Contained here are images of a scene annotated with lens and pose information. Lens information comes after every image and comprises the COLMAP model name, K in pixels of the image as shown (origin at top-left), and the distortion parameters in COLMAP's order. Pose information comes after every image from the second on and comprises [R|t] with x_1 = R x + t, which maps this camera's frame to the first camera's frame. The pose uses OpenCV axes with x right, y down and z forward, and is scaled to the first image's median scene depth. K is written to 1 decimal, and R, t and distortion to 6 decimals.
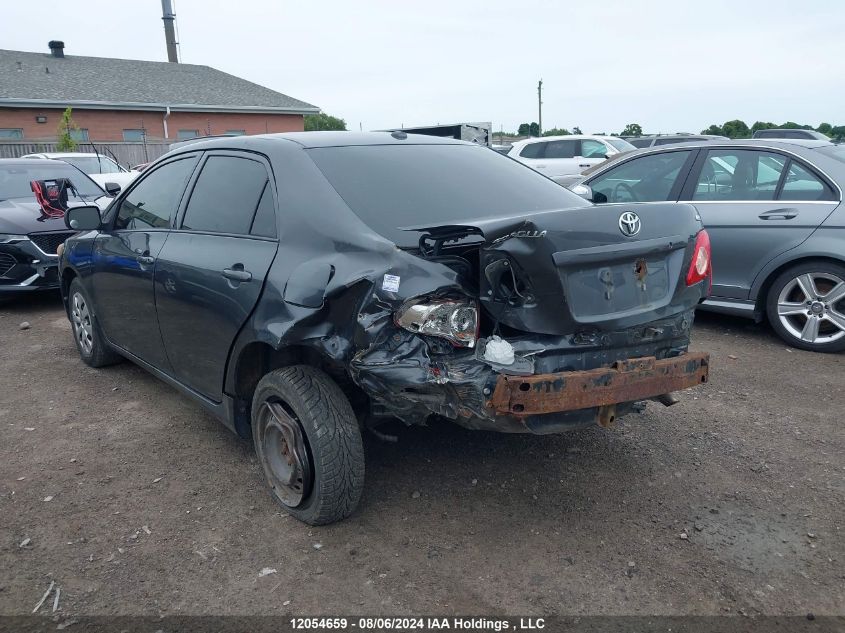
lens RADIAL K [[652.9, 0, 422.5], [0, 652.9, 316.5], [0, 0, 1]] dist [0.006818, -0.008368]
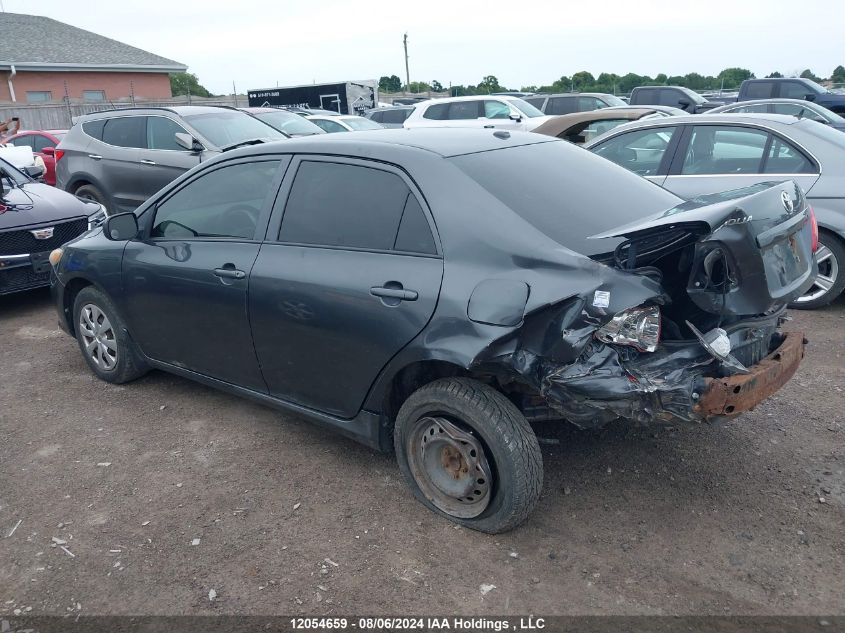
lens RADIAL K [[652.9, 0, 422.5], [0, 652.9, 316.5], [0, 0, 1]] dist [0.006818, -0.008368]
pose [[0.980325, -0.075221, 0.182498, -0.431822], [0.063471, 0.995568, 0.069401, -0.095840], [-0.186909, -0.056453, 0.980754, 0.037878]]
